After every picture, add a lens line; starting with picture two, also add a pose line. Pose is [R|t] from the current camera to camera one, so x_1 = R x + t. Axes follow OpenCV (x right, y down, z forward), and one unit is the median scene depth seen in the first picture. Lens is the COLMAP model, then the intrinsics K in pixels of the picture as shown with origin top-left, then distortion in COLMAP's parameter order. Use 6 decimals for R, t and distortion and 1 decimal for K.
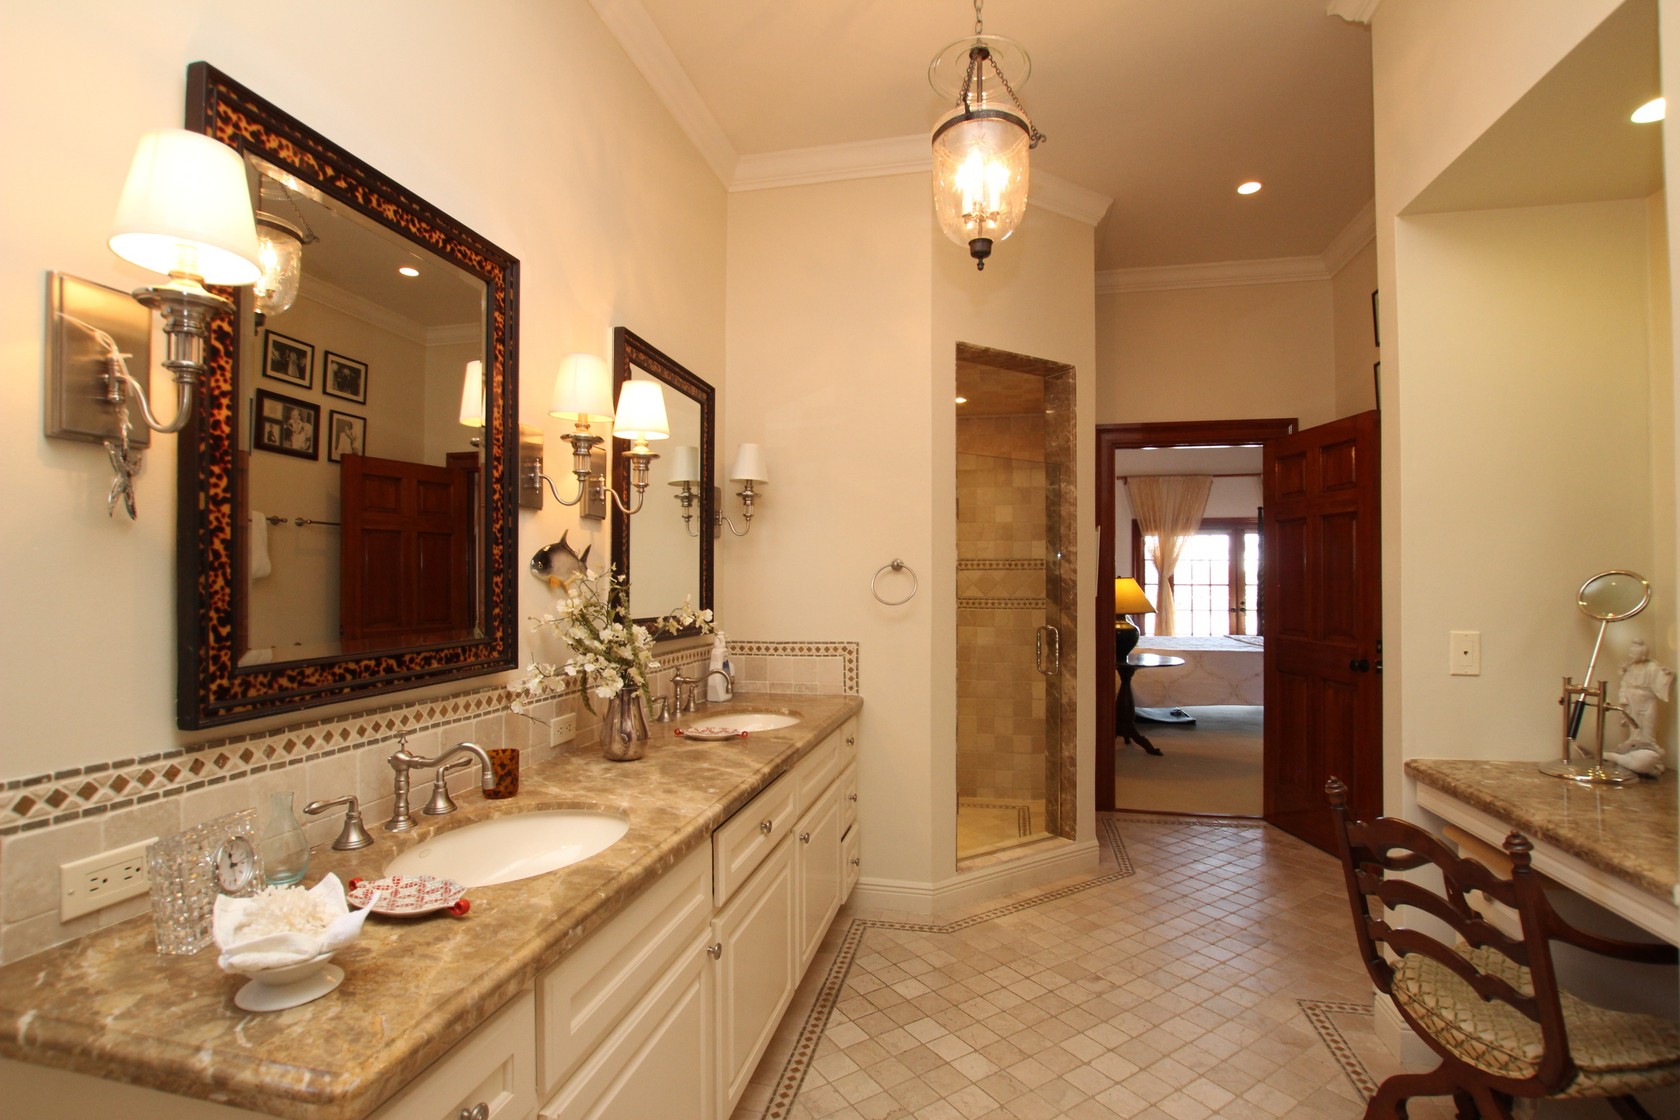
lens RADIAL K [[786.6, 0, 839.2], [0, 786.6, 571.2], [0, 0, 1]] dist [-0.023145, 0.000986]
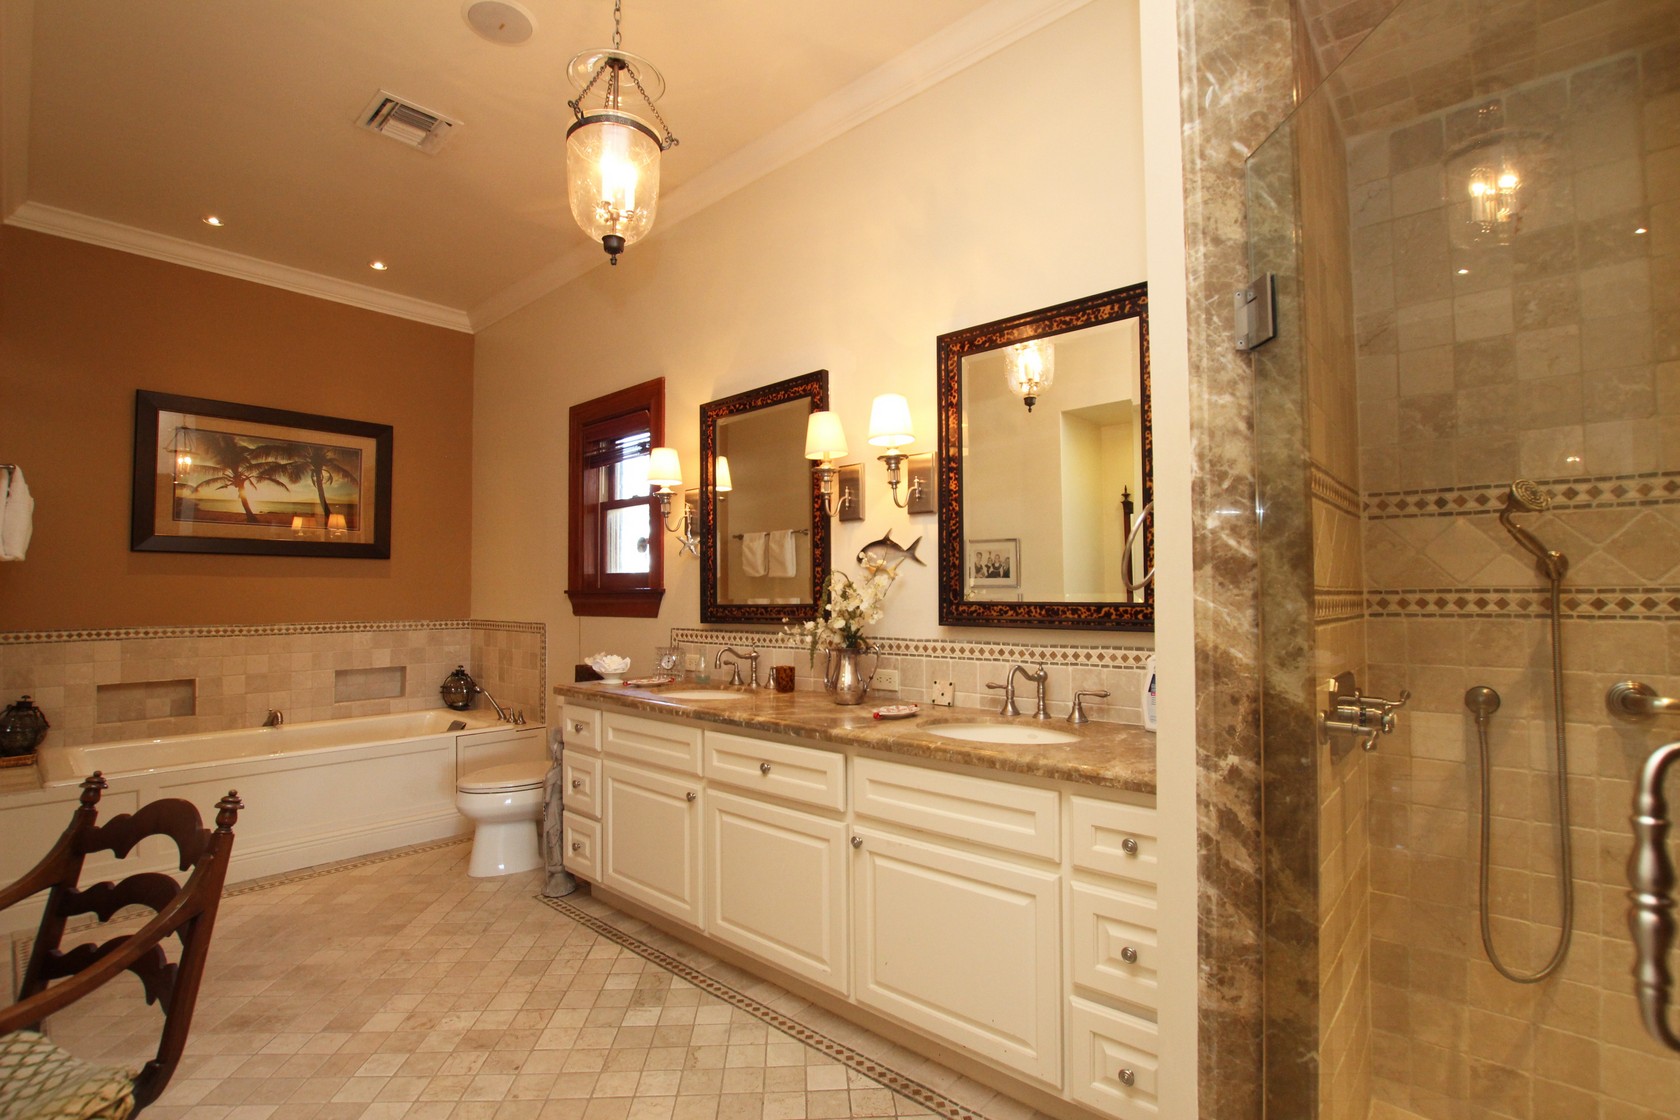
lens RADIAL K [[786.6, 0, 839.2], [0, 786.6, 571.2], [0, 0, 1]] dist [-0.023145, 0.000986]
pose [[-0.489030, -0.023350, -0.871954, 0.845721], [0.017175, 0.999190, -0.036389, 0.064784], [0.872098, -0.032772, -0.488233, 1.586267]]
